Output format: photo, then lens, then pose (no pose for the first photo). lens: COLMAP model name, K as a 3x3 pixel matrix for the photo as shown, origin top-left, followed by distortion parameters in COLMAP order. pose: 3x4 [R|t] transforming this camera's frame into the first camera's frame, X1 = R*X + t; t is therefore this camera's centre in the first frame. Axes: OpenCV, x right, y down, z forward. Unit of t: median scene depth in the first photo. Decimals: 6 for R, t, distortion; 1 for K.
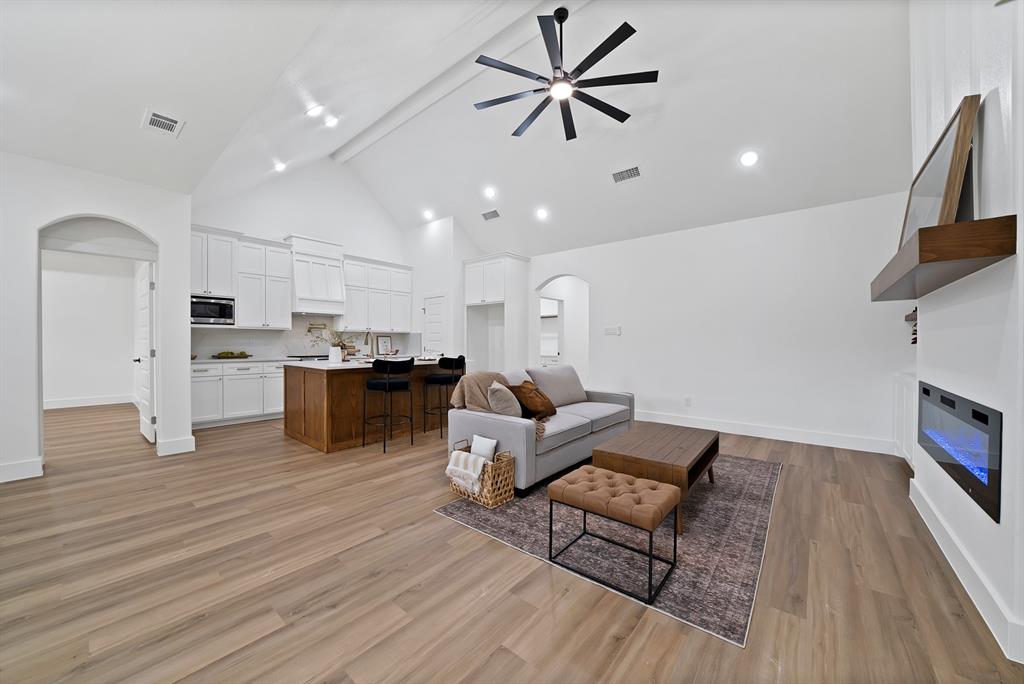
lens RADIAL K [[369.1, 0, 509.6], [0, 369.1, 342.0], [0, 0, 1]] dist [-0.025552, 0.001655]
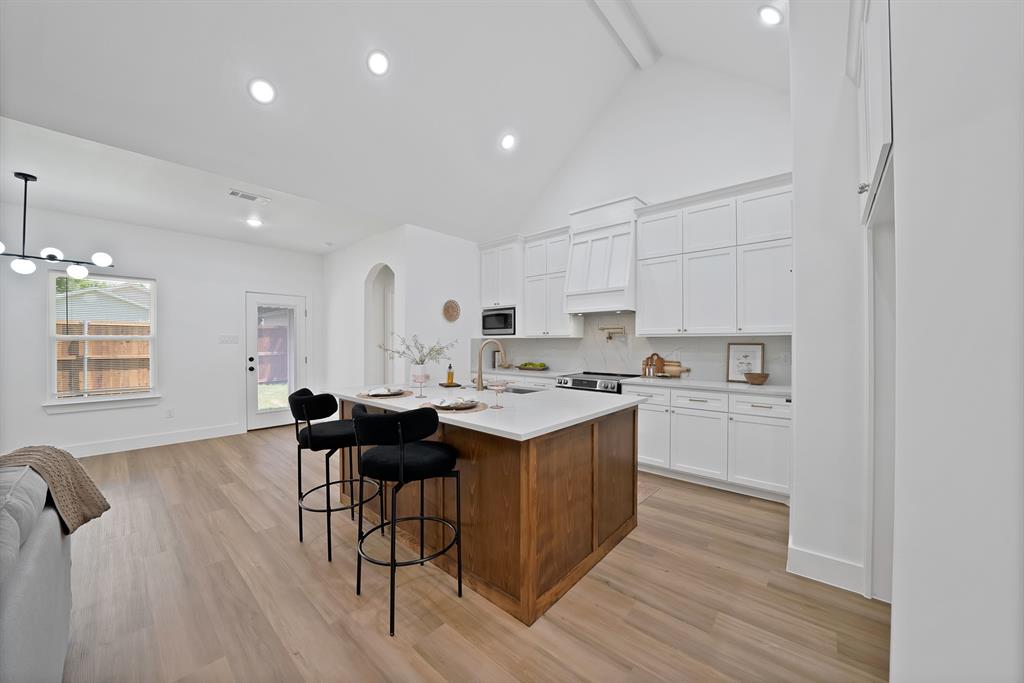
lens RADIAL K [[369.1, 0, 518.2], [0, 369.1, 344.2], [0, 0, 1]] dist [-0.025552, 0.001655]
pose [[-0.020546, -0.001529, -0.999788, 0.268484], [0.001870, 0.999997, -0.001568, -0.028998], [0.999787, -0.001901, -0.020543, 1.398561]]
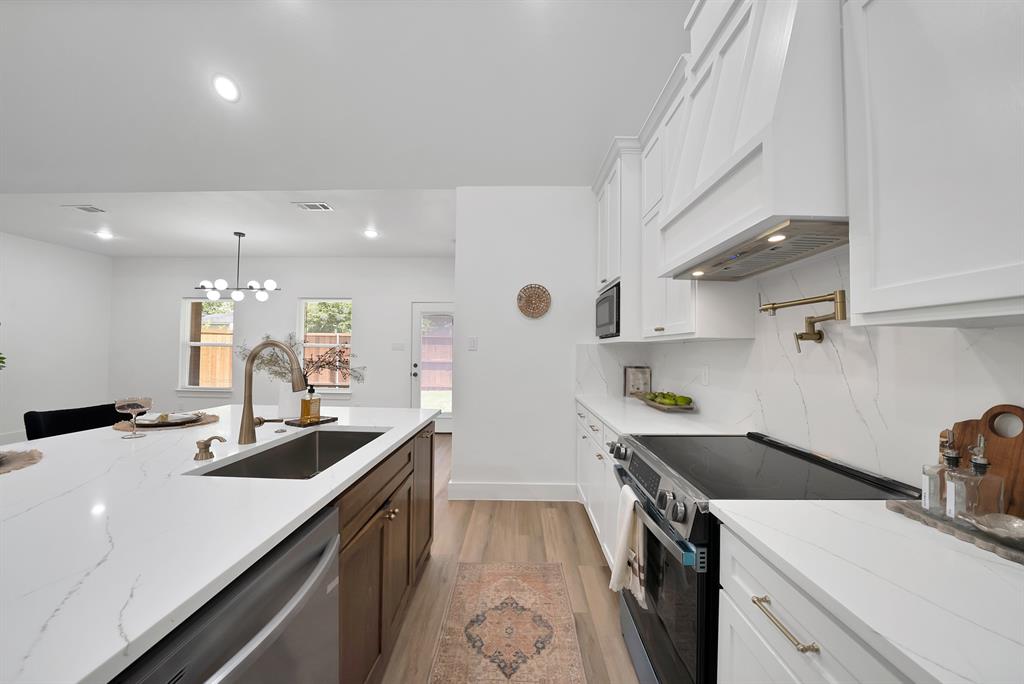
lens RADIAL K [[369.1, 0, 509.7], [0, 369.1, 347.0], [0, 0, 1]] dist [-0.025552, 0.001655]
pose [[-0.777354, -0.019459, -0.628762, -0.458639], [-0.011042, 0.999790, -0.017289, -0.029483], [0.628966, -0.006497, -0.777406, 1.754491]]
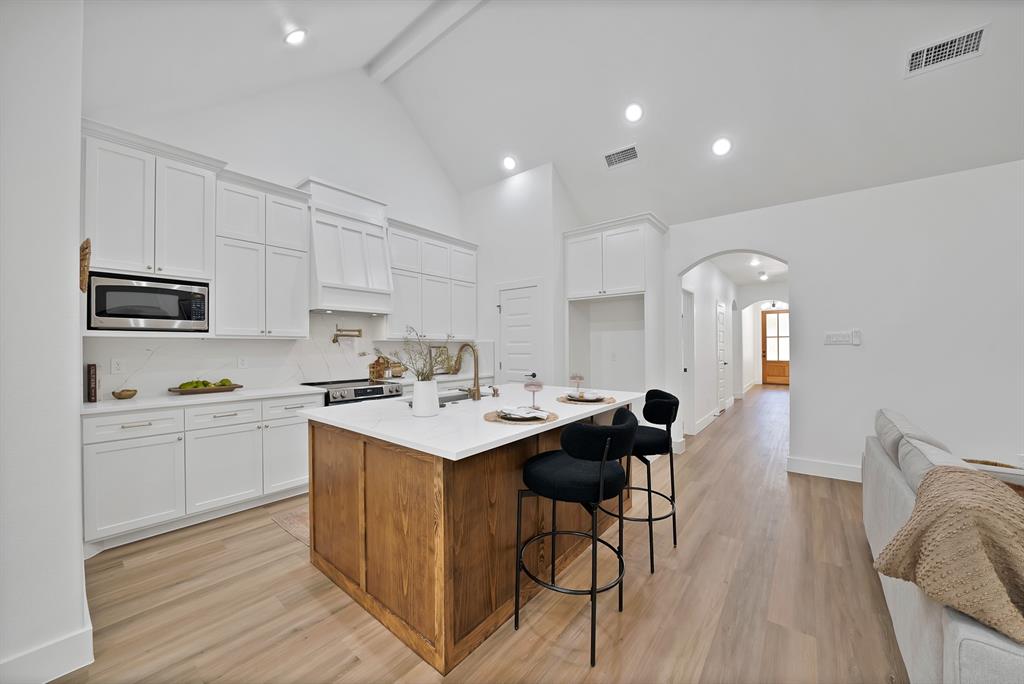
lens RADIAL K [[369.1, 0, 504.8], [0, 369.1, 344.8], [0, 0, 1]] dist [-0.025552, 0.001655]
pose [[0.999973, -0.005797, 0.004445, -0.437767], [0.005806, 0.999981, -0.002023, -0.033191], [-0.004433, 0.002049, 0.999988, 0.628998]]
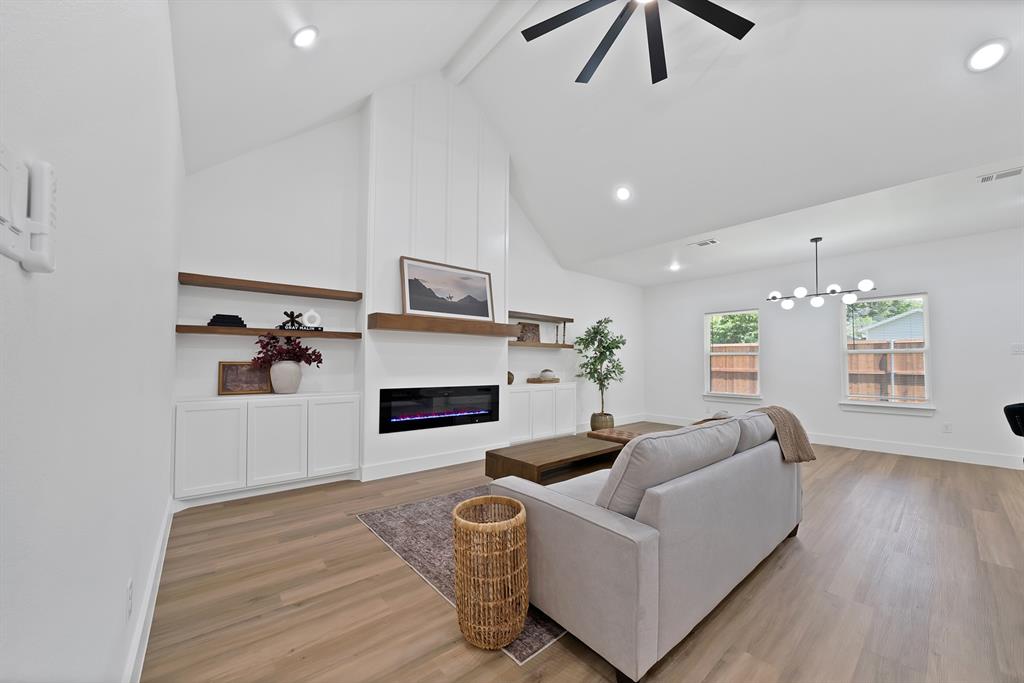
lens RADIAL K [[369.1, 0, 513.8], [0, 369.1, 350.1], [0, 0, 1]] dist [-0.025552, 0.001655]
pose [[-0.983164, -0.001468, 0.182721, 0.248160], [-0.008475, 0.999258, -0.037573, 0.002210], [-0.182530, -0.038489, -0.982447, 1.600089]]
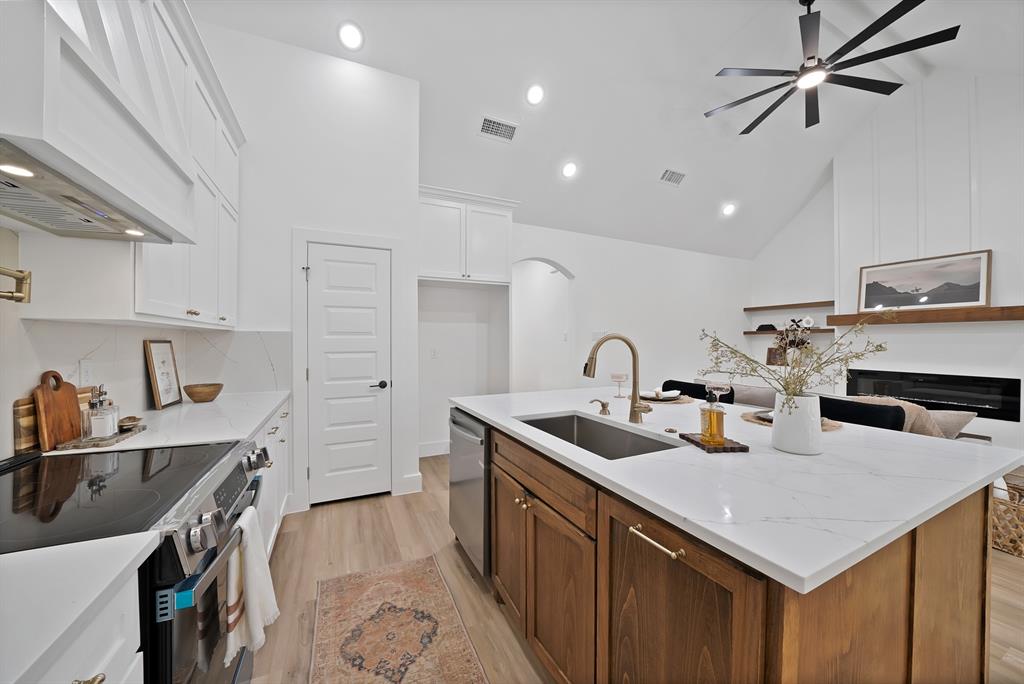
lens RADIAL K [[369.1, 0, 514.4], [0, 369.1, 341.8], [0, 0, 1]] dist [-0.025552, 0.001655]
pose [[0.411869, -0.004757, 0.911231, -0.947865], [-0.002701, 0.999976, 0.006441, -0.032864], [-0.911239, -0.005114, 0.411846, 1.258849]]
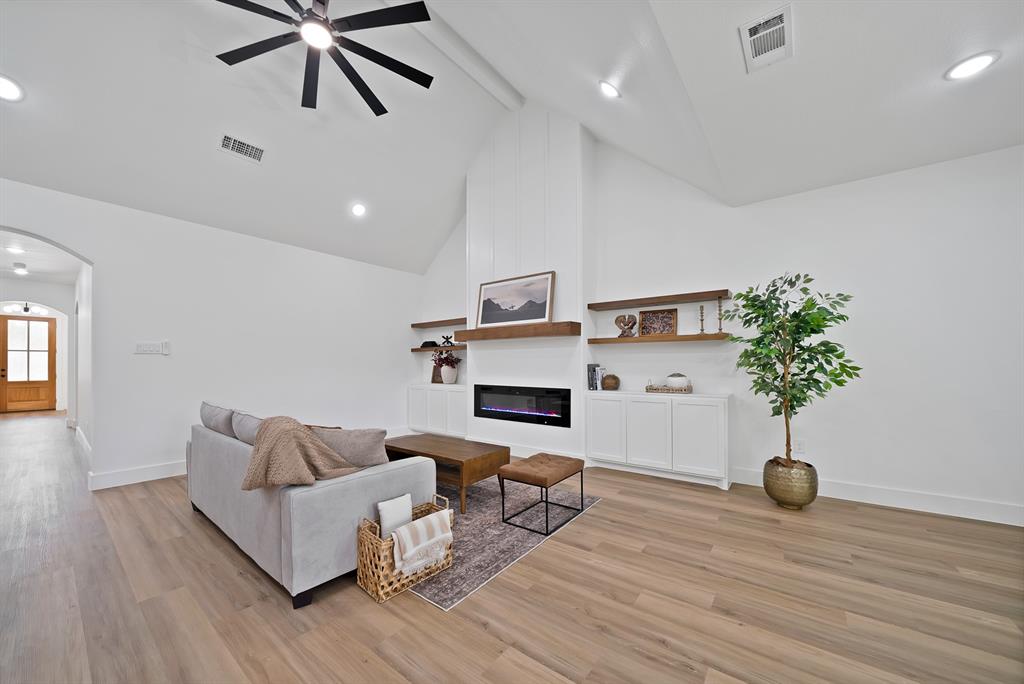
lens RADIAL K [[369.1, 0, 513.9], [0, 369.1, 361.2], [0, 0, 1]] dist [-0.025552, 0.001655]
pose [[-0.048311, 0.009340, 0.998789, -0.603280], [0.000537, 0.999956, -0.009325, -0.000990], [-0.998832, 0.000085, -0.048314, 0.607606]]
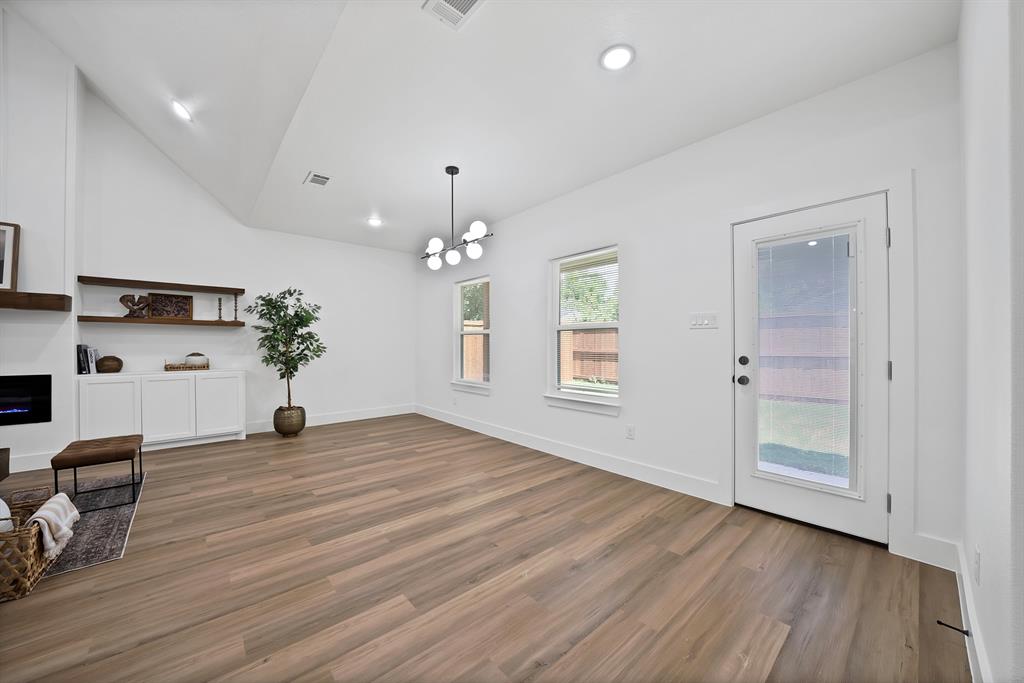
lens RADIAL K [[369.1, 0, 506.9], [0, 369.1, 345.9], [0, 0, 1]] dist [-0.025552, 0.001655]
pose [[-0.986839, -0.002128, 0.161695, -0.778641], [-0.001793, 0.999996, 0.002215, -0.003641], [-0.161699, 0.001896, -0.986838, 1.090729]]
